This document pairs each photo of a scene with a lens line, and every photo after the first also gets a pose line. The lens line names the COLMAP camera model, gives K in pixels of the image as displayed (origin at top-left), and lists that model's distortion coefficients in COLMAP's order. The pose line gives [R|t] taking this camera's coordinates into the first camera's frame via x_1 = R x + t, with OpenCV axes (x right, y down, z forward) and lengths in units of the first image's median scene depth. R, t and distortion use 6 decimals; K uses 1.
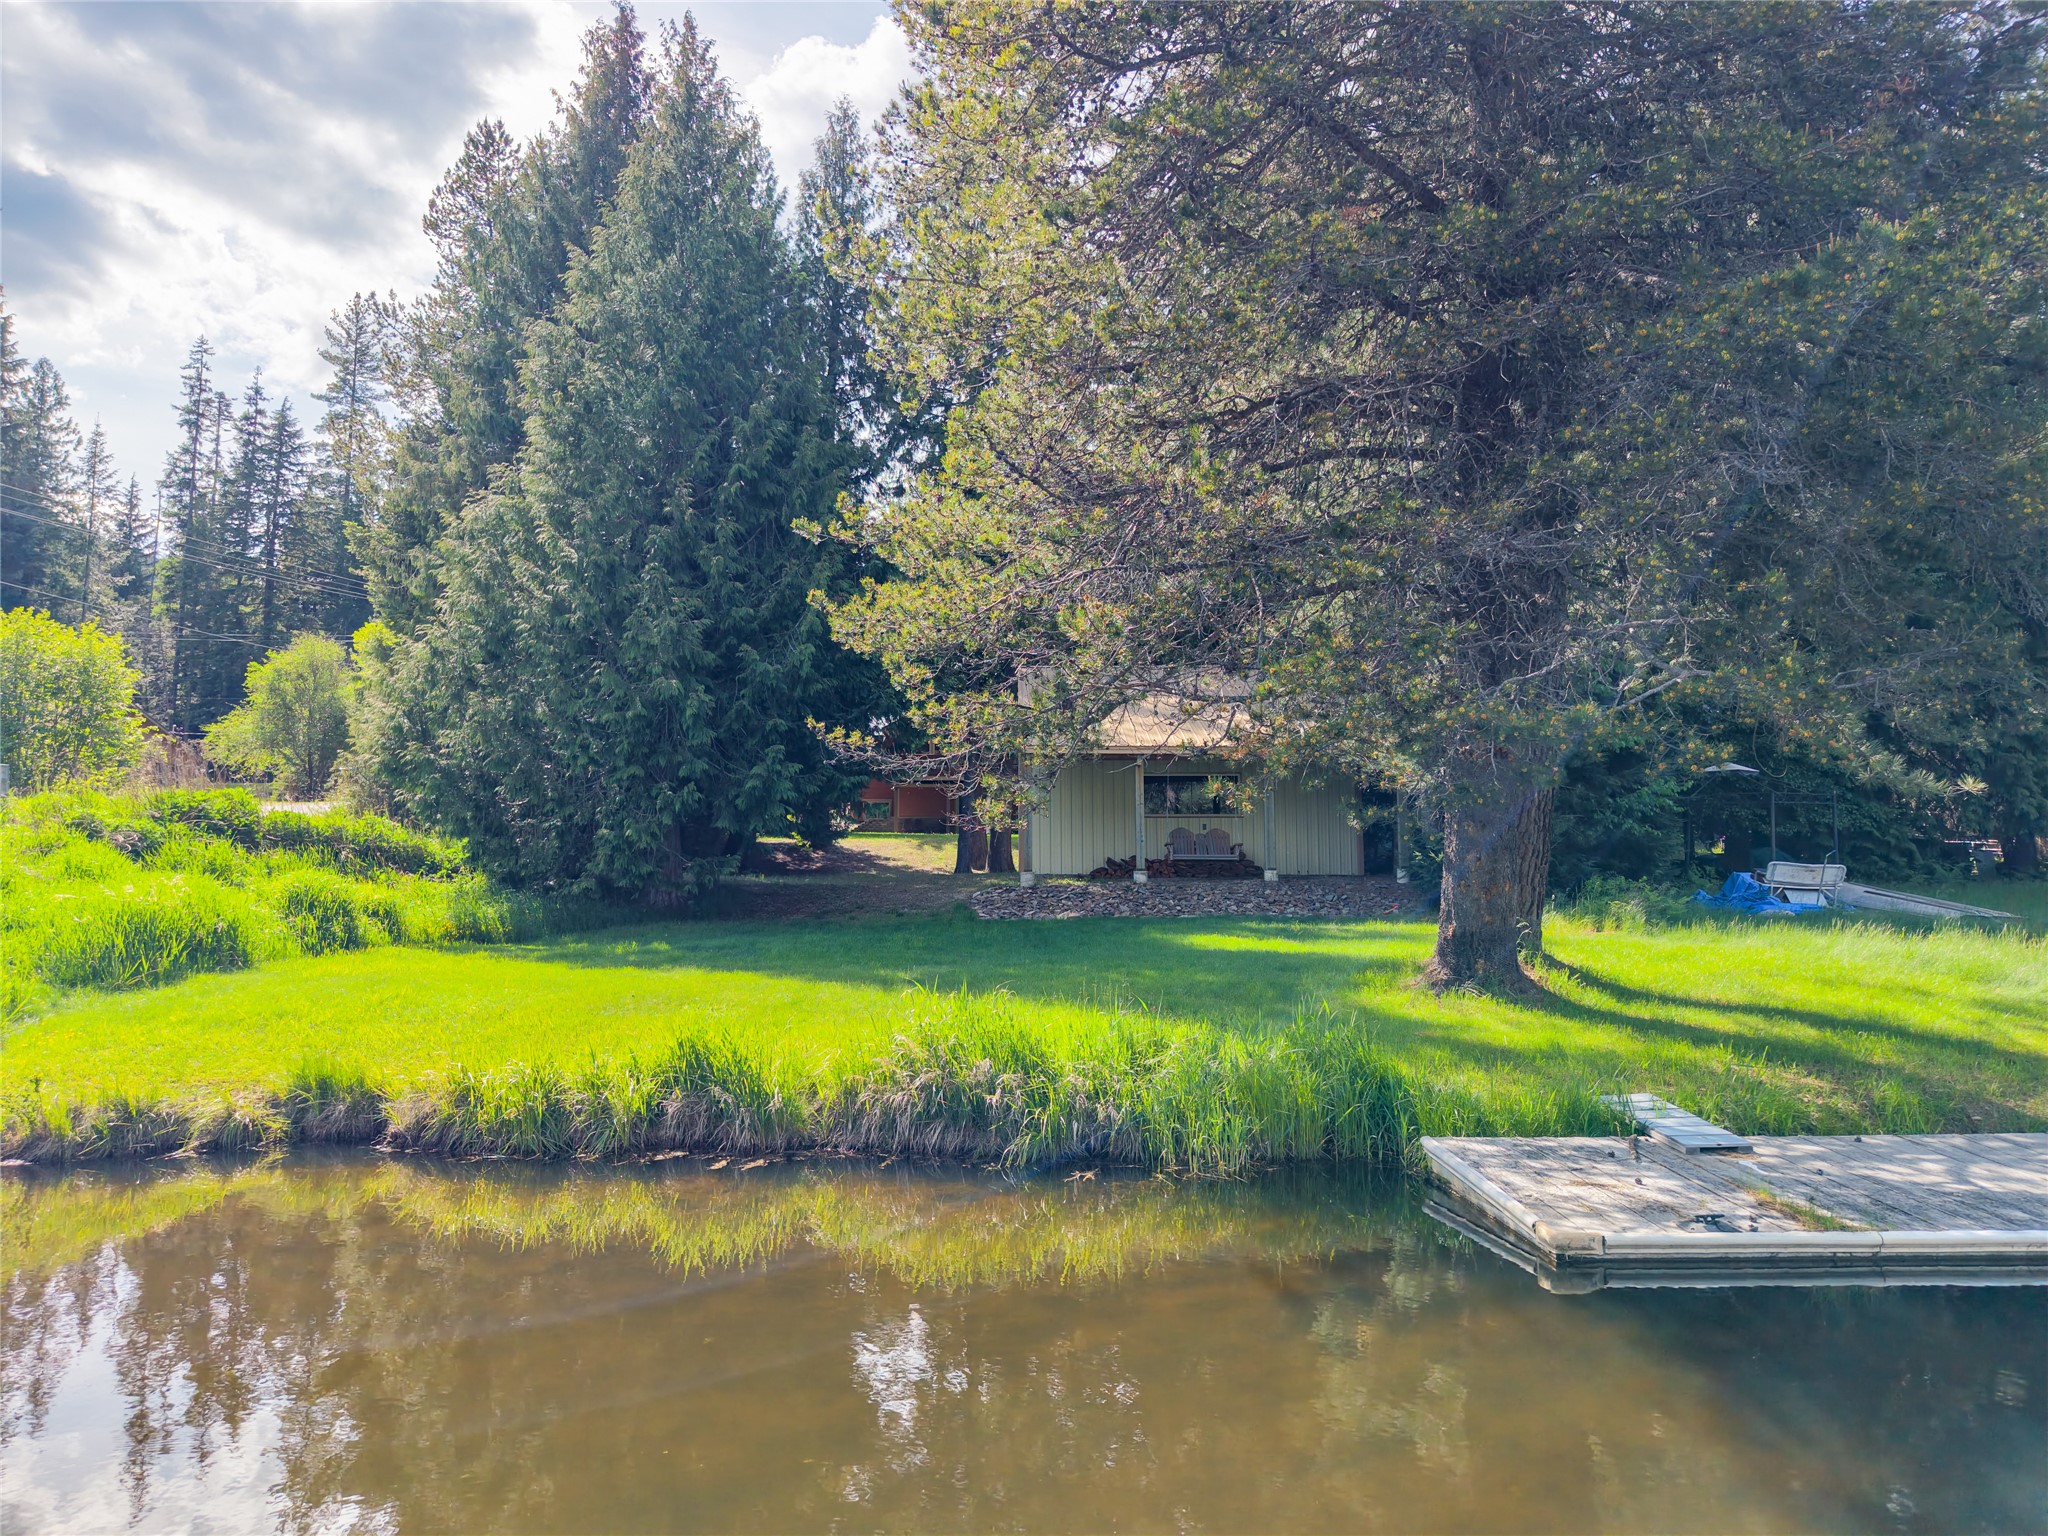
lens RADIAL K [[1382.0, 0, 1026.3], [0, 1382.0, 762.7], [0, 0, 1]] dist [0.010005, -0.009825]
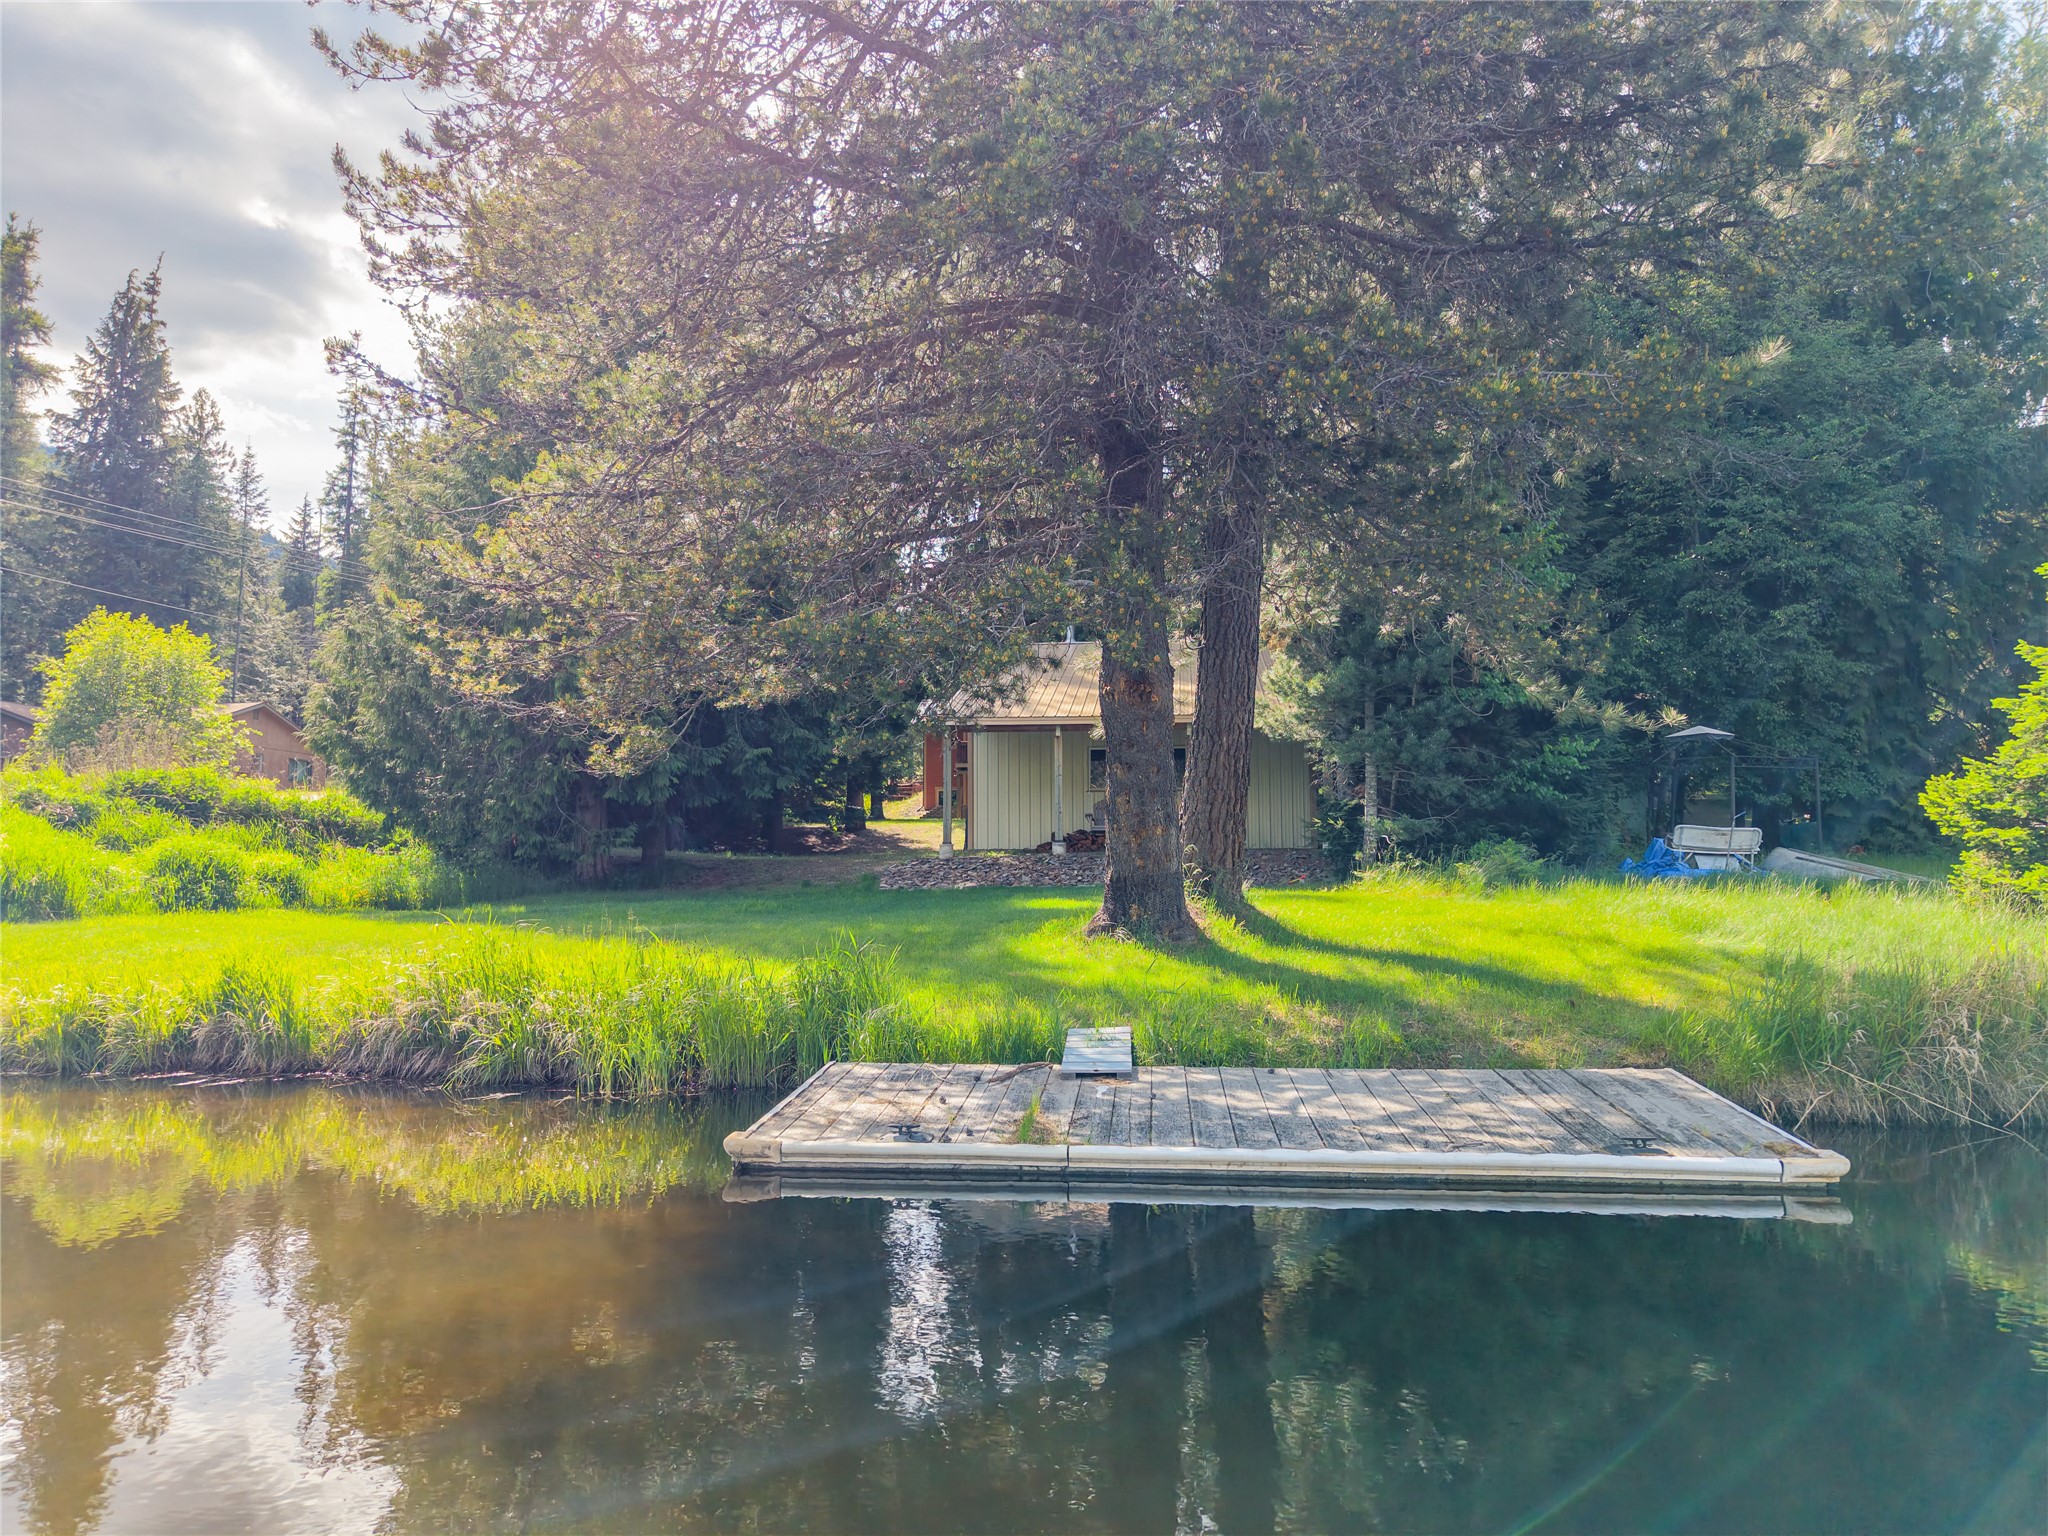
lens RADIAL K [[1382.0, 0, 1031.8], [0, 1382.0, 762.8], [0, 0, 1]] dist [0.010005, -0.009825]
pose [[0.992630, -0.010973, -0.120688, 0.217008], [0.011200, 0.999937, 0.001205, 0.023666], [0.120667, -0.002548, 0.992690, 0.019675]]
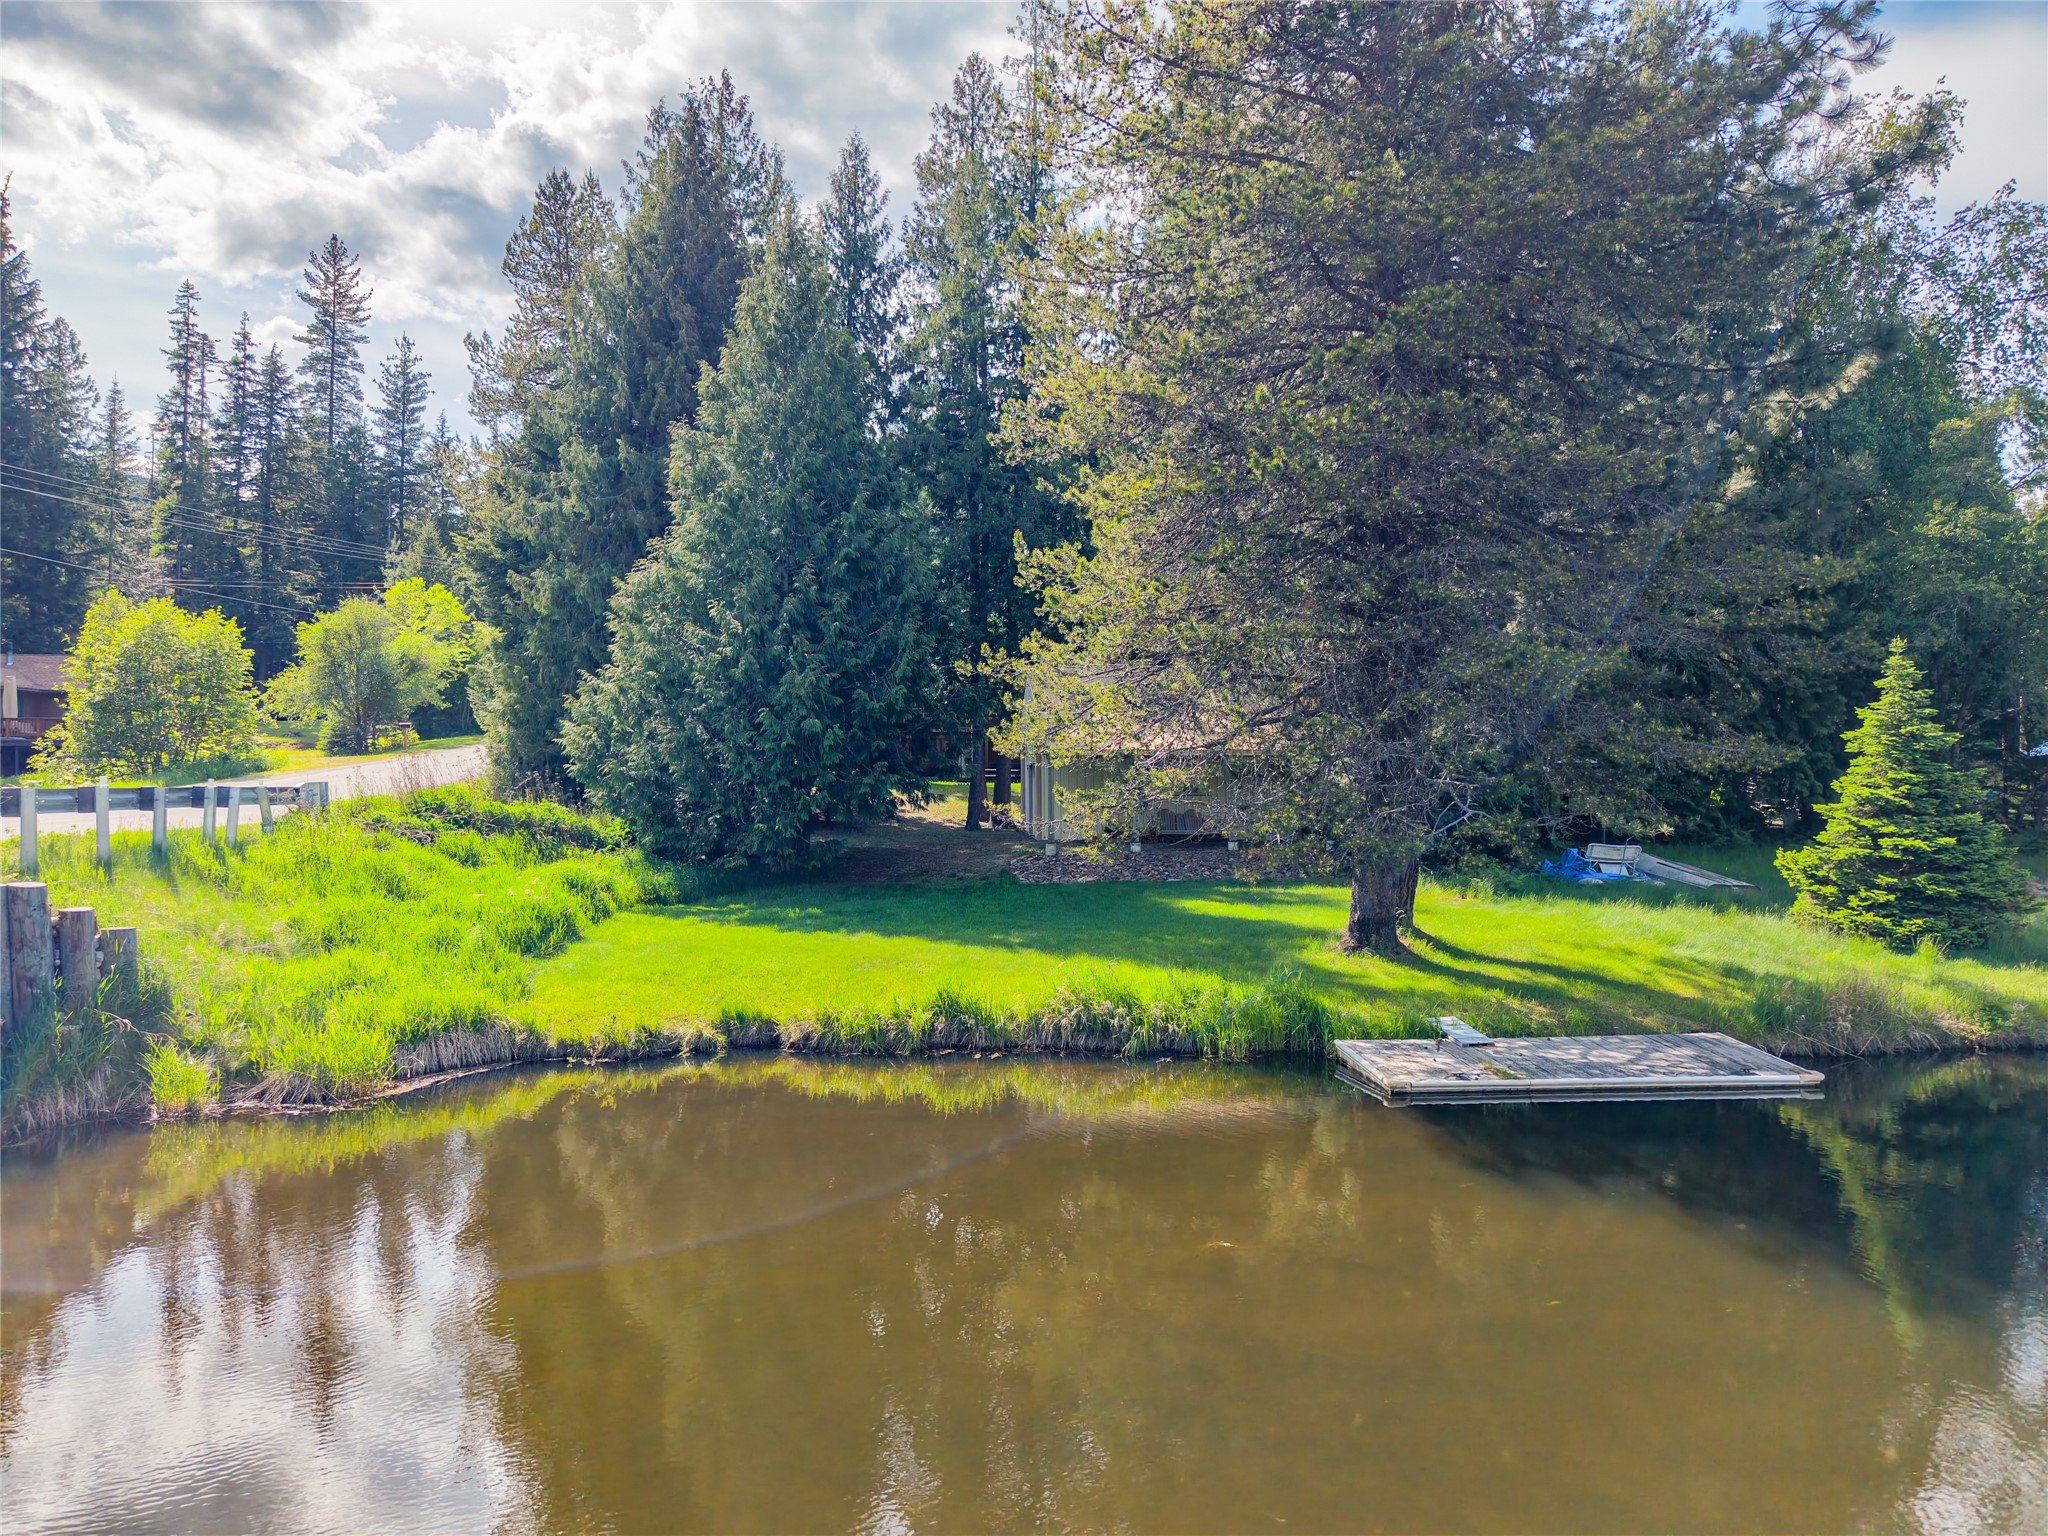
lens RADIAL K [[1382.0, 0, 1025.0], [0, 1382.0, 774.1], [0, 0, 1]] dist [0.010005, -0.009825]
pose [[0.999007, -0.000211, 0.044550, -0.097459], [-0.003100, 0.997234, 0.074255, -0.100937], [-0.044442, -0.074320, 0.996244, -0.367590]]
